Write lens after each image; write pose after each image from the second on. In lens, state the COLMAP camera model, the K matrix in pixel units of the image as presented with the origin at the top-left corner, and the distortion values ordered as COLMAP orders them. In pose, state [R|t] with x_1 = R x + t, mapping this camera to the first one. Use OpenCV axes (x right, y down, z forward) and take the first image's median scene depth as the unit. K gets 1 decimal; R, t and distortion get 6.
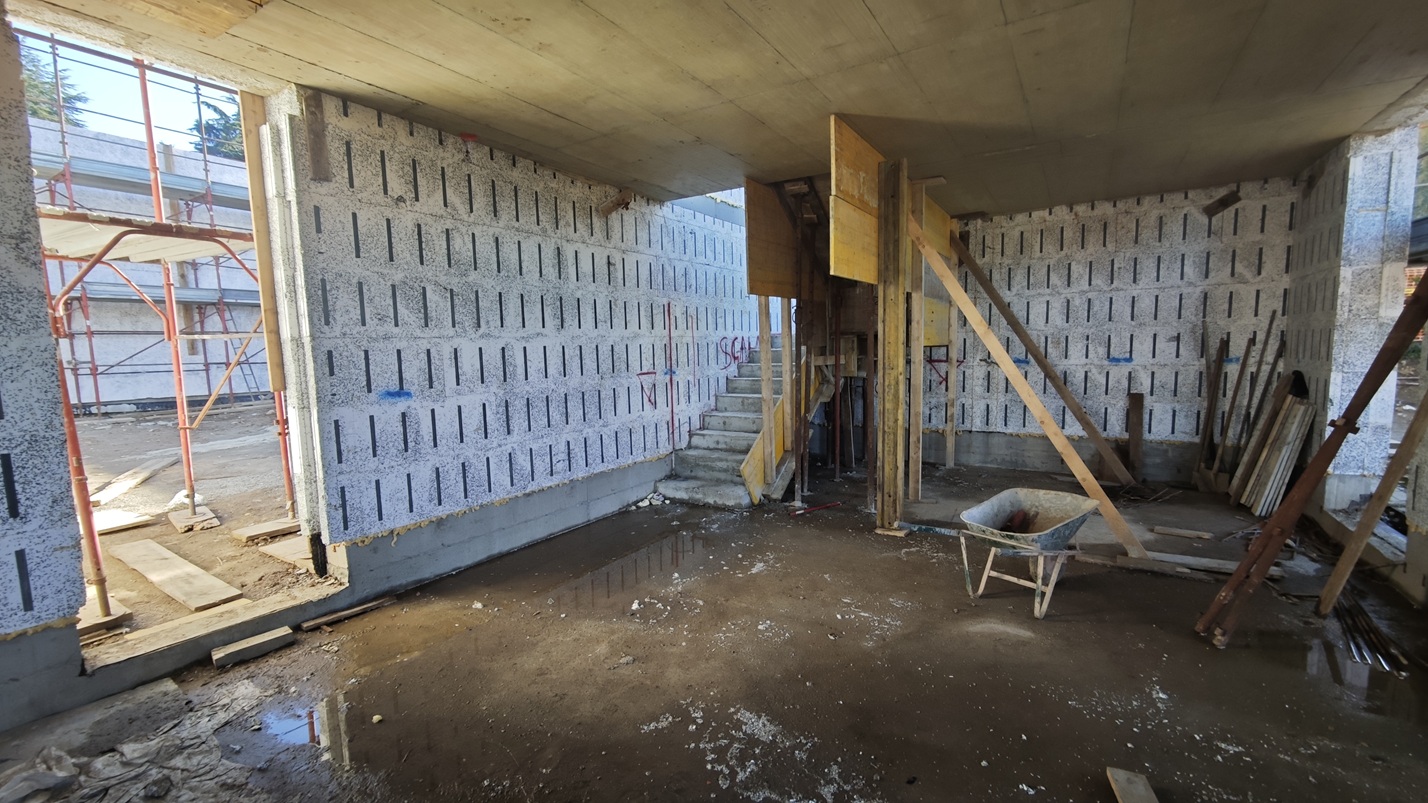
lens RADIAL K [[591.7, 0, 724.2], [0, 591.7, 409.8], [0, 0, 1]] dist [-0.008975, 0.004637]
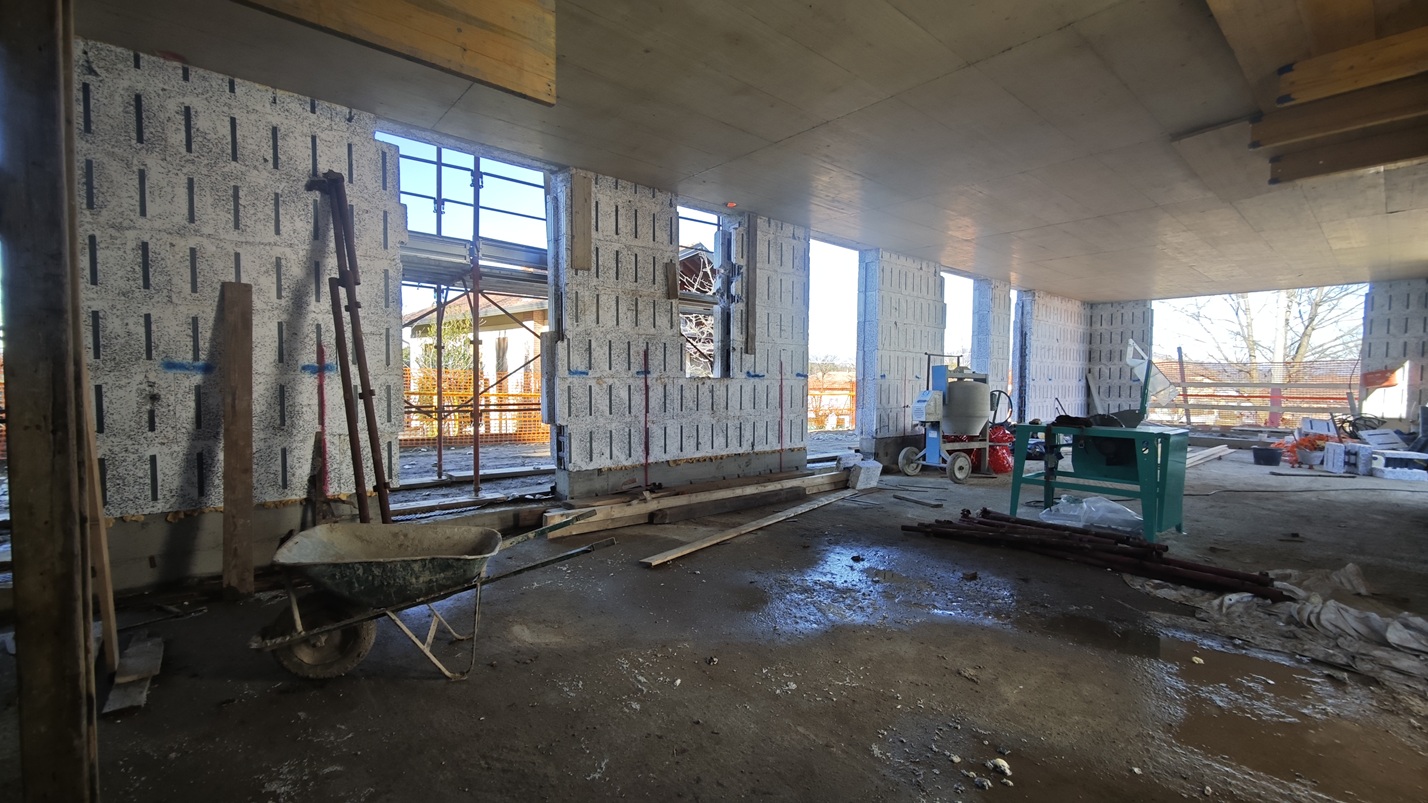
lens RADIAL K [[591.7, 0, 719.8], [0, 591.7, 408.0], [0, 0, 1]] dist [-0.008975, 0.004637]
pose [[-0.952604, 0.000931, 0.304213, -0.060694], [0.046193, 0.988842, 0.141622, -0.065670], [-0.300687, 0.148962, -0.942018, 1.336444]]
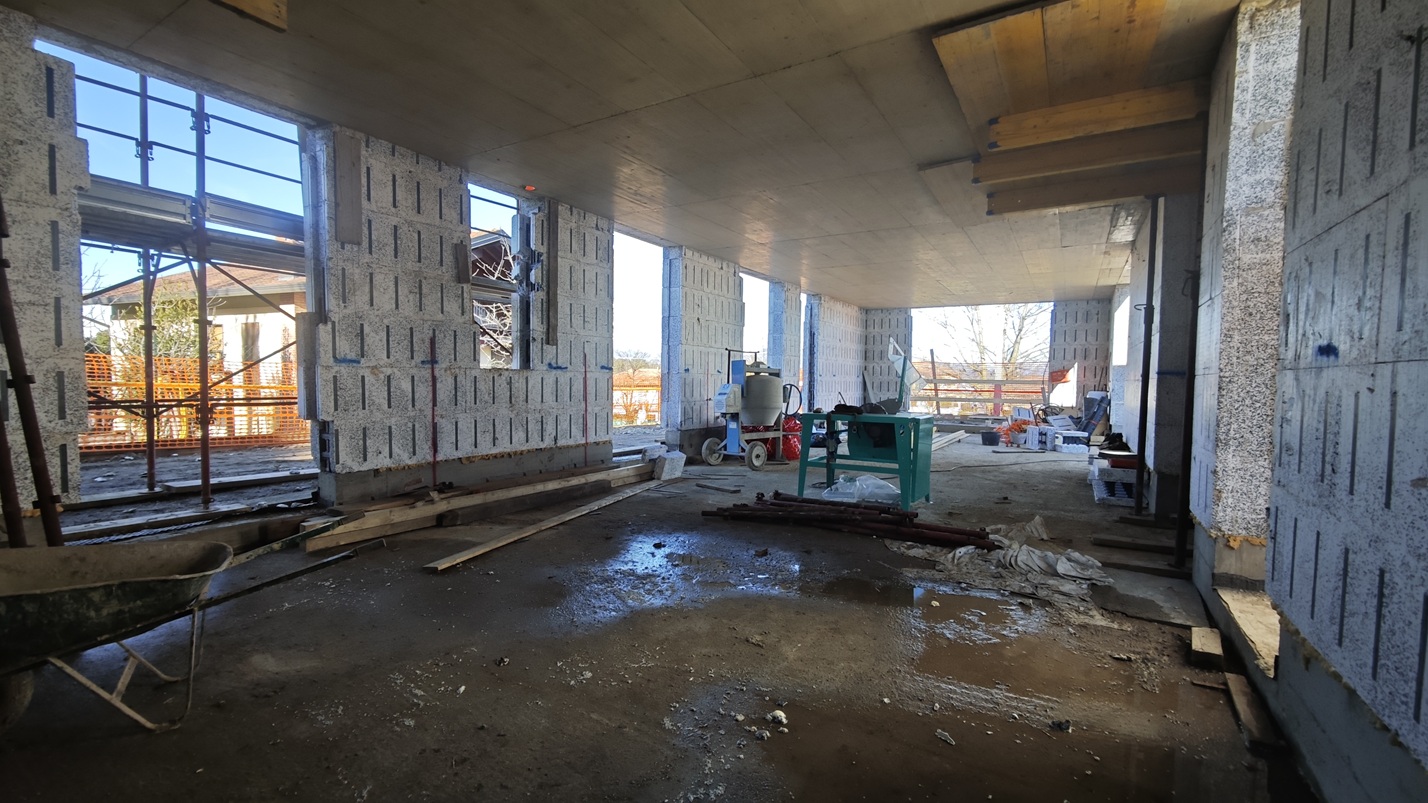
lens RADIAL K [[591.7, 0, 721.3], [0, 591.7, 408.3], [0, 0, 1]] dist [-0.008975, 0.004637]
pose [[-0.999919, 0.010391, -0.007319, -0.079657], [0.009126, 0.987785, 0.155554, -0.052448], [0.008846, 0.155475, -0.987800, 1.334069]]
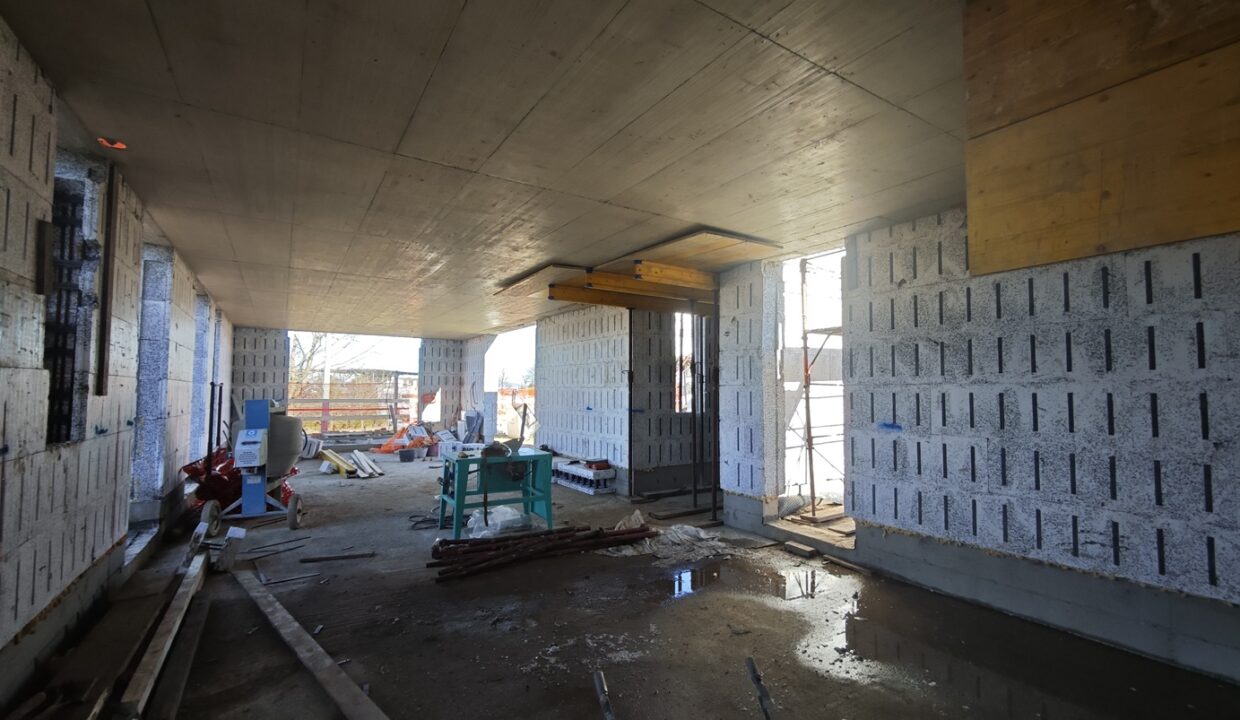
lens RADIAL K [[535.2, 0, 621.9], [0, 535.2, 365.6], [0, 0, 1]] dist [-0.009273, 0.003218]
pose [[-0.436935, -0.023614, -0.899183, 0.745812], [-0.092690, 0.995516, 0.018896, -0.119357], [0.894705, 0.091602, -0.437164, 0.891437]]
